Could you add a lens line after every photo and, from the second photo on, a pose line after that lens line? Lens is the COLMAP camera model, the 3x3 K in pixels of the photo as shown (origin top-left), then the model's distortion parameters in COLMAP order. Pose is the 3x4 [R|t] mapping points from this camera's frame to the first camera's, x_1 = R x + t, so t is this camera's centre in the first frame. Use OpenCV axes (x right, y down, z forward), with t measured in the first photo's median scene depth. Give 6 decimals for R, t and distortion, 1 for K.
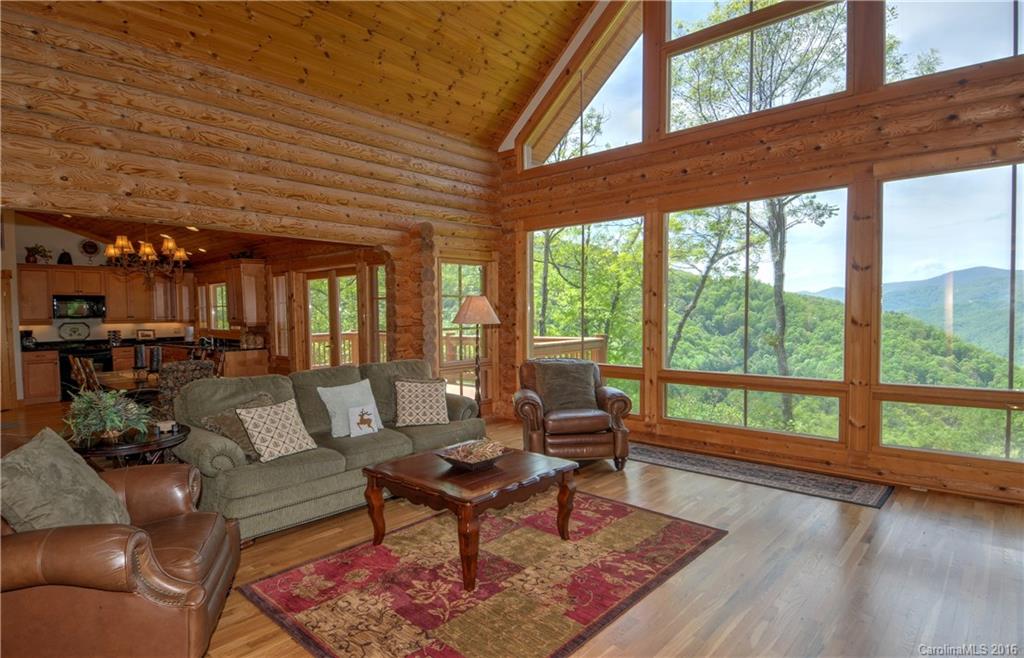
lens RADIAL K [[557.3, 0, 495.5], [0, 557.3, 337.4], [0, 0, 1]] dist [-0.002932, -0.002496]
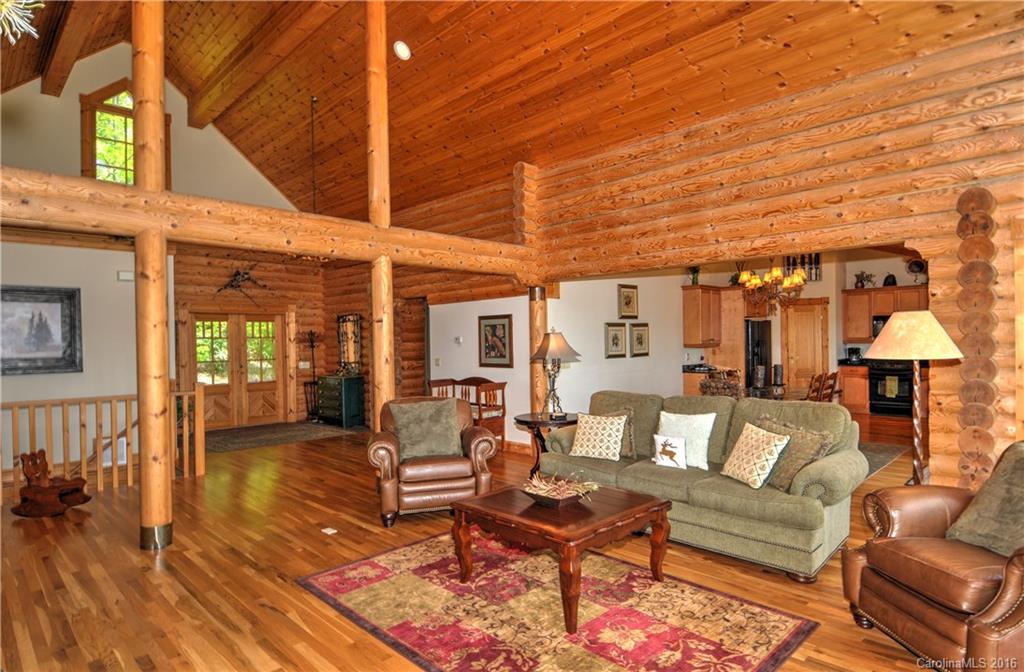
lens RADIAL K [[563.1, 0, 507.8], [0, 563.1, 339.2], [0, 0, 1]] dist [0.000351, -0.000092]
pose [[-0.052265, 0.010284, -0.998580, 0.345098], [-0.029116, 0.999506, 0.011817, -0.023108], [0.998209, 0.029692, -0.051940, 0.348724]]
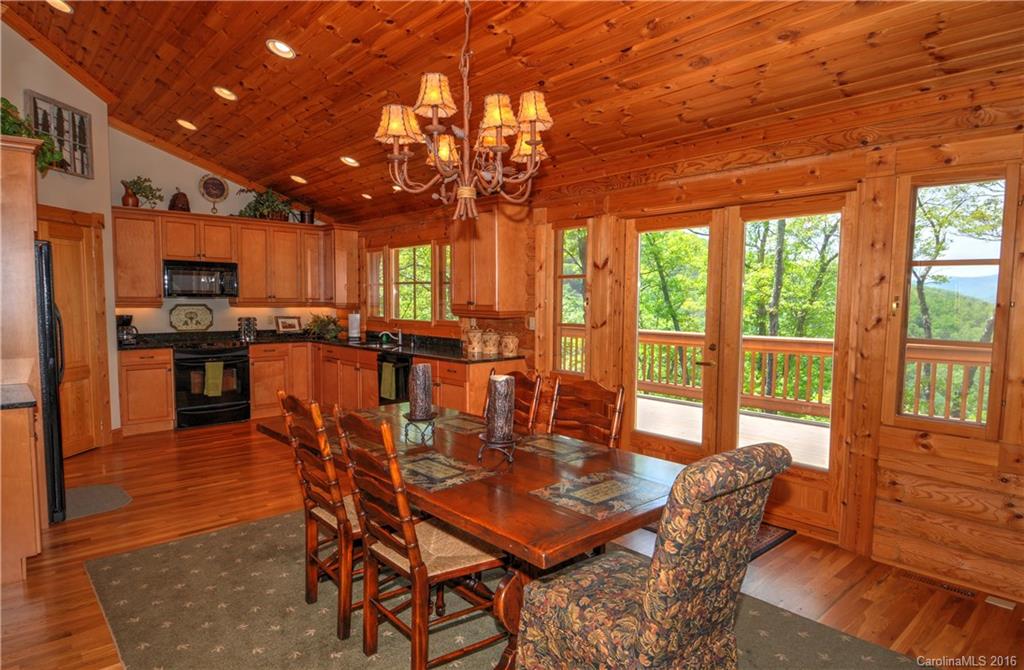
lens RADIAL K [[595.5, 0, 505.7], [0, 595.5, 342.5], [0, 0, 1]] dist [0.008457, 0.004072]
pose [[0.995471, 0.026364, -0.091335, -0.351542], [-0.023749, 0.999279, 0.029606, -0.012023], [0.092050, -0.027303, 0.995380, 0.365946]]
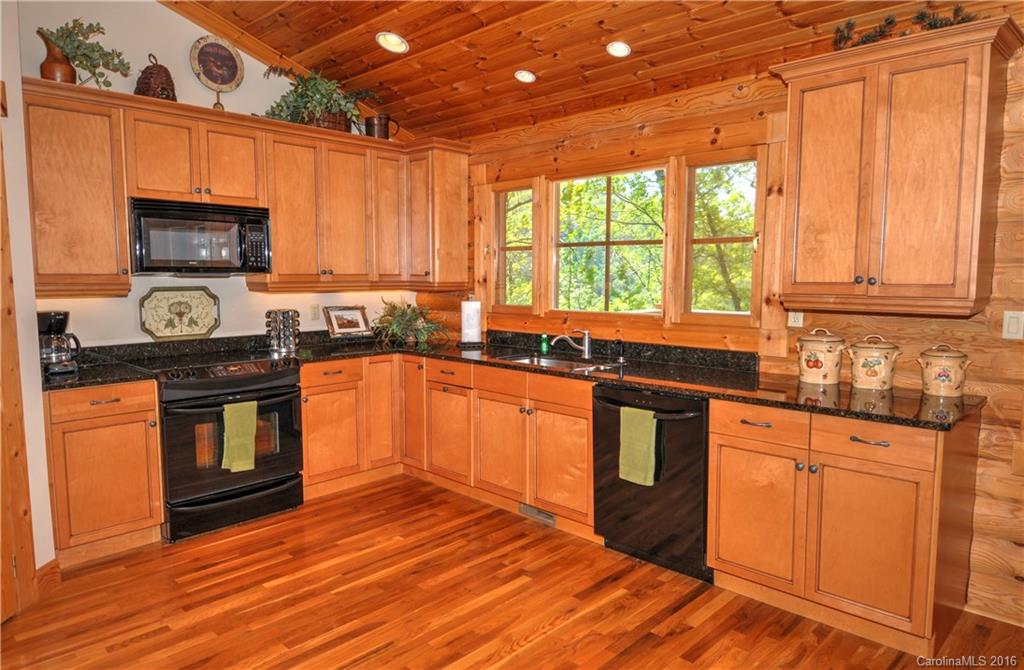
lens RADIAL K [[676.8, 0, 515.7], [0, 676.8, 336.1], [0, 0, 1]] dist [0.020851, -0.011475]
pose [[0.999531, 0.014223, -0.027113, -0.576698], [-0.012892, 0.998733, 0.048651, -0.020691], [0.027771, -0.048279, 0.998448, 0.631211]]
